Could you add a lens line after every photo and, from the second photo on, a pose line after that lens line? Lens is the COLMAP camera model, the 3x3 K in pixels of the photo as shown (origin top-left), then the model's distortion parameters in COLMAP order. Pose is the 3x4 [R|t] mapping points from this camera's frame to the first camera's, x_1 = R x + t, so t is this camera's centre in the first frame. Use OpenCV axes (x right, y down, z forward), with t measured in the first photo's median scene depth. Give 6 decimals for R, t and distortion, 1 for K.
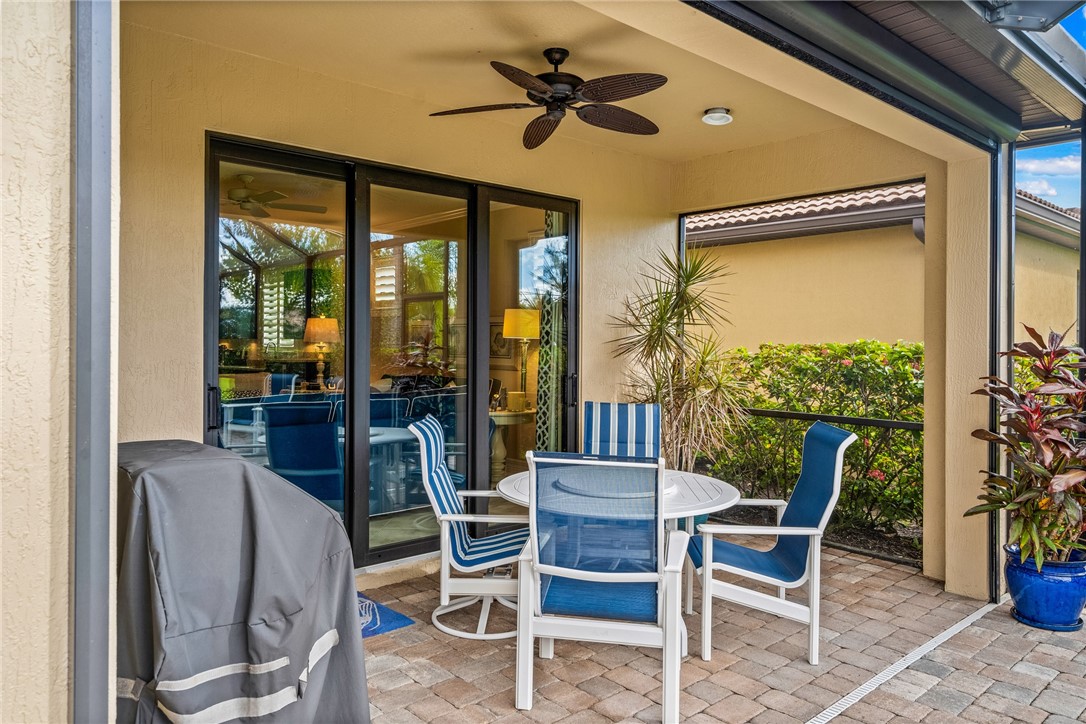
lens RADIAL K [[763.9, 0, 546.5], [0, 763.9, 362.7], [0, 0, 1]] dist [0.020094, -0.000008]
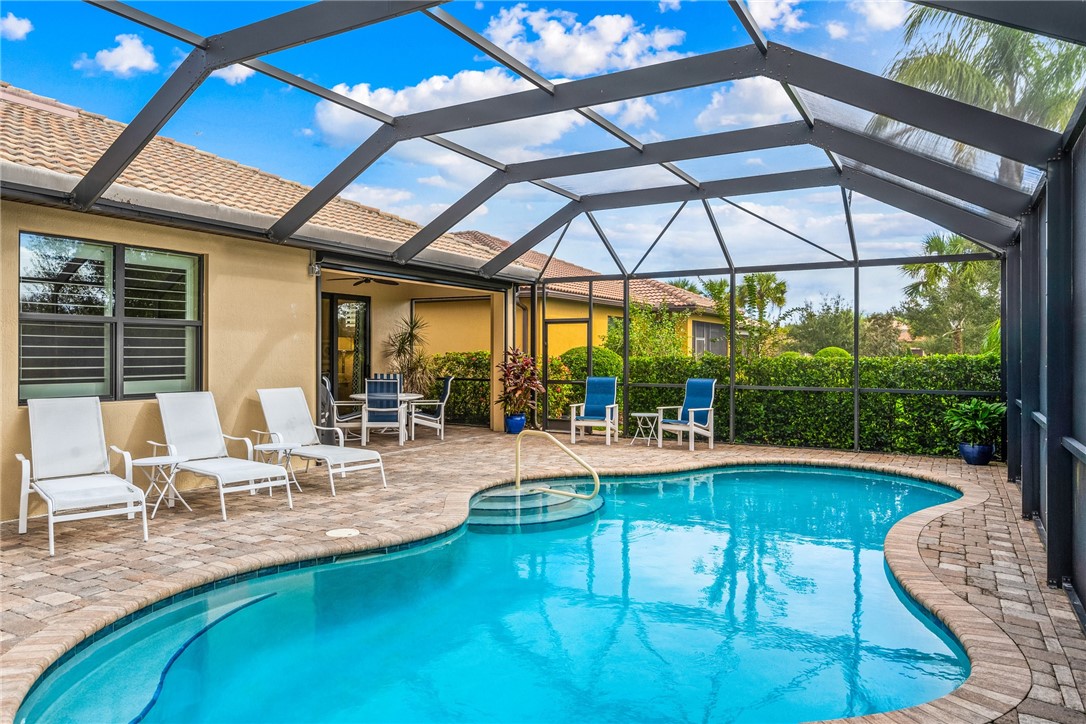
lens RADIAL K [[738.6, 0, 543.0], [0, 738.6, 362.0], [0, 0, 1]] dist [0.001222, -0.000487]
pose [[0.952550, -0.005329, 0.304335, -0.163688], [0.009480, 0.999881, -0.012165, 0.044604], [-0.304234, 0.014473, 0.952487, -1.557047]]
